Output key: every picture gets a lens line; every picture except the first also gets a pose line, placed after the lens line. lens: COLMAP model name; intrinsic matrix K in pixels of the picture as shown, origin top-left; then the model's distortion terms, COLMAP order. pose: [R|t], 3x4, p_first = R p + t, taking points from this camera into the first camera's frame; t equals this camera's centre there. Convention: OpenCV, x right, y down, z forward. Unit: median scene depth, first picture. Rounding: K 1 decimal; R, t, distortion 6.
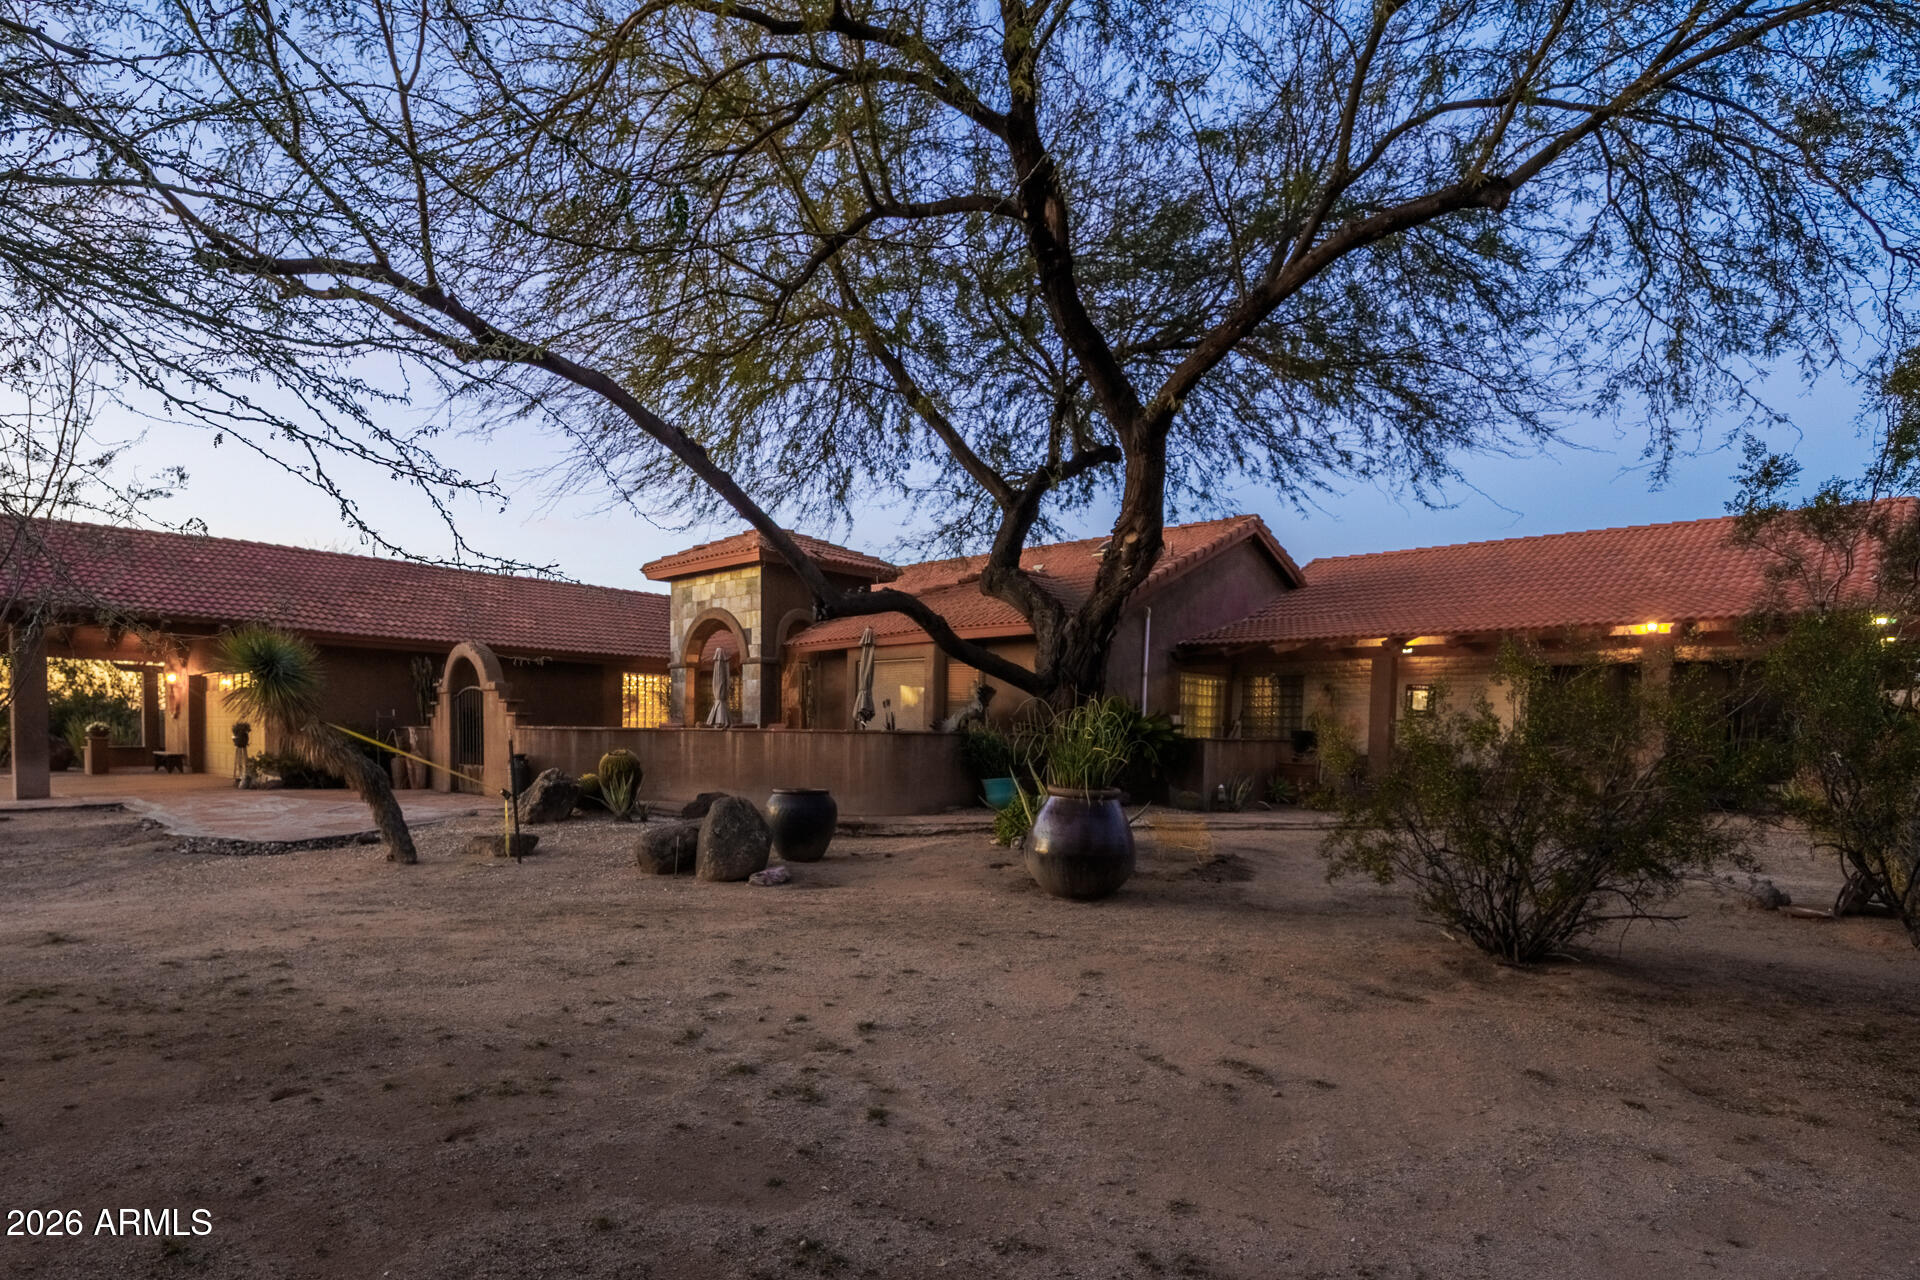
lens RADIAL K [[1751.3, 0, 960.0], [0, 1751.3, 640.0], [0, 0, 1]] dist [0.004251, 0.004321]
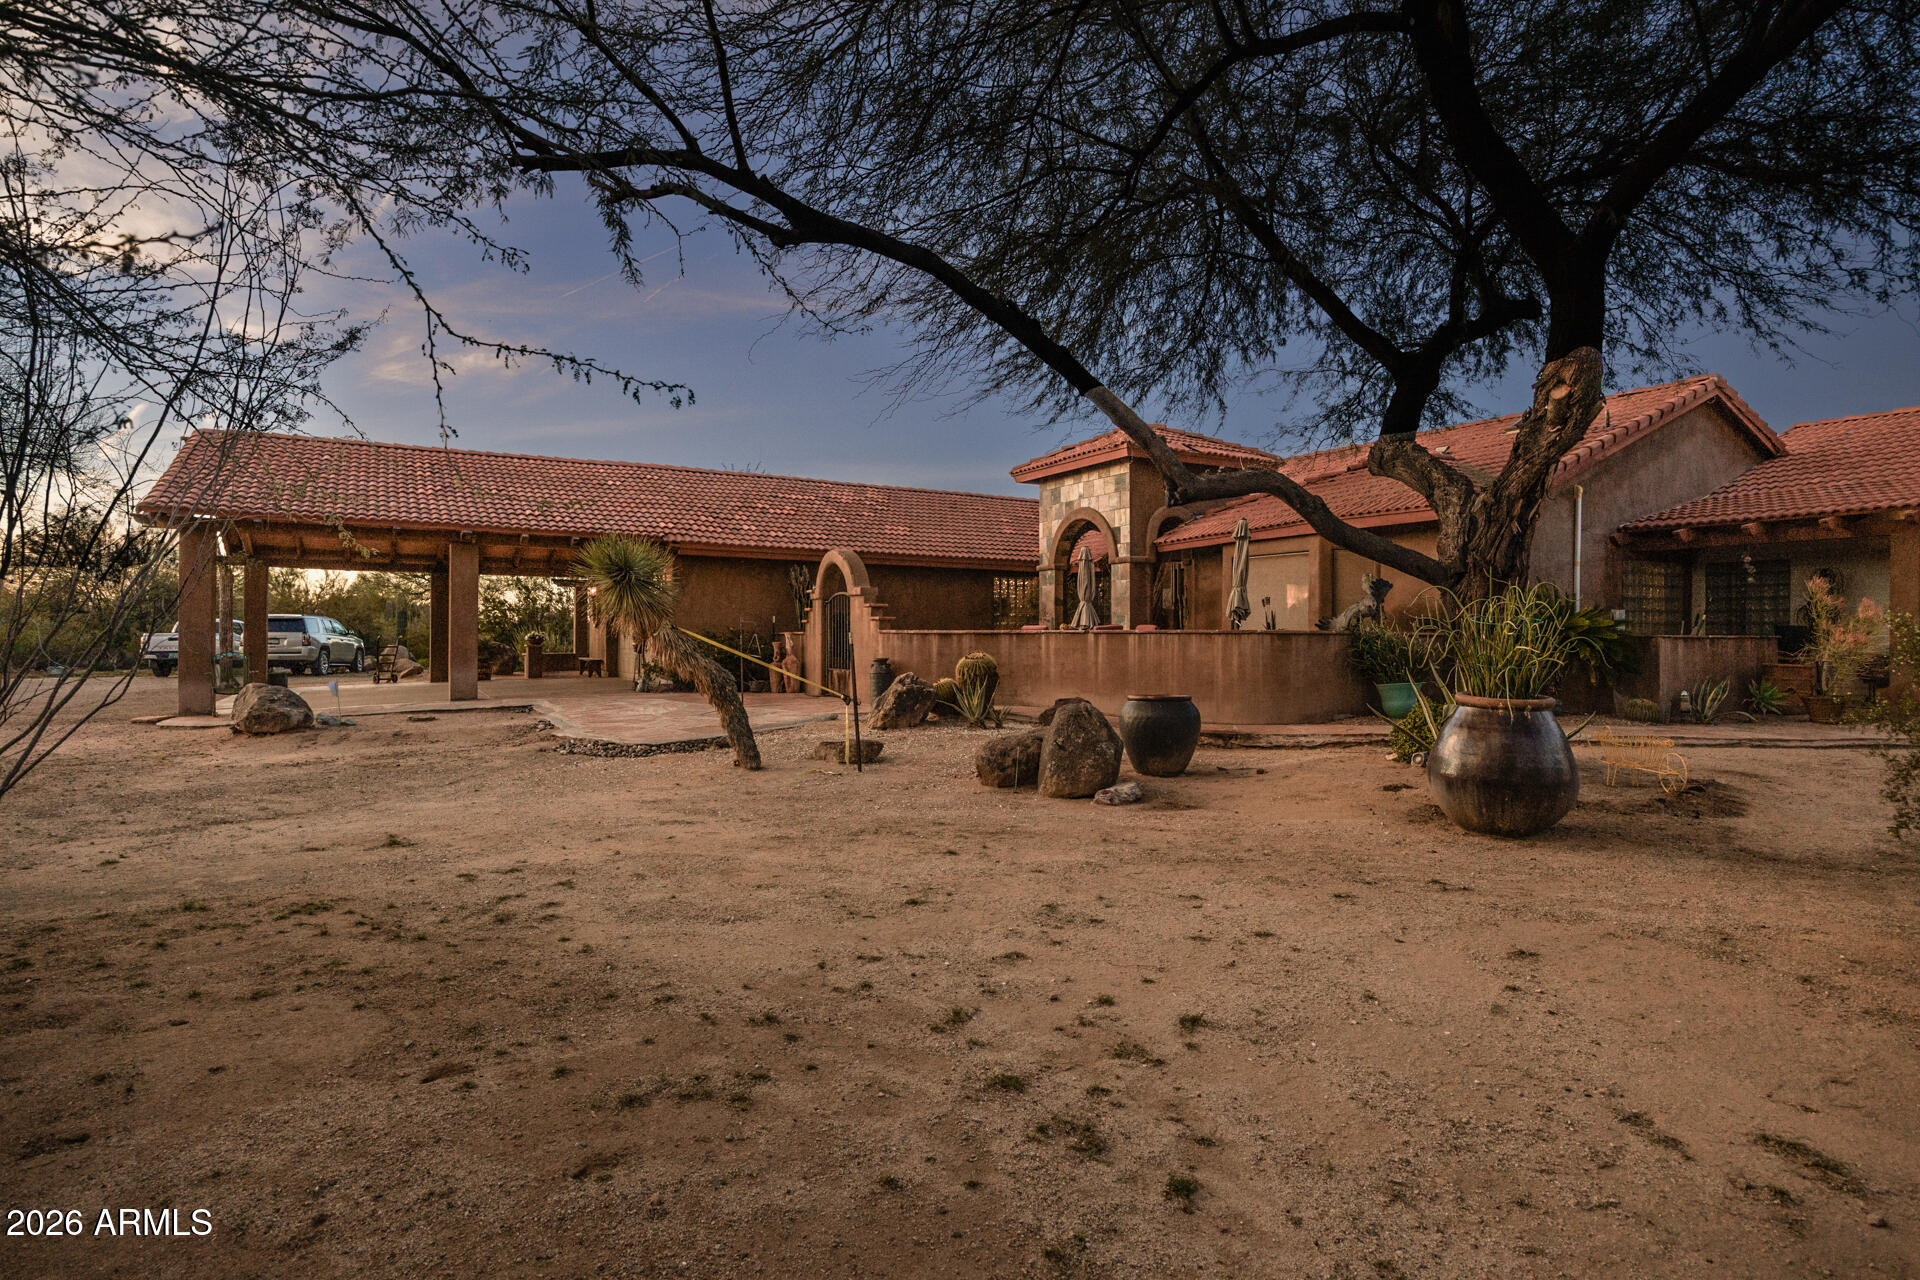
lens RADIAL K [[1169.8, 0, 961.9], [0, 1169.8, 601.8], [0, 0, 1]] dist [0.001637, 0.000071]
pose [[0.936459, -0.022116, -0.350078, 0.026818], [0.027047, 0.999592, 0.009202, 0.029616], [0.349732, -0.018086, 0.936675, 0.413544]]
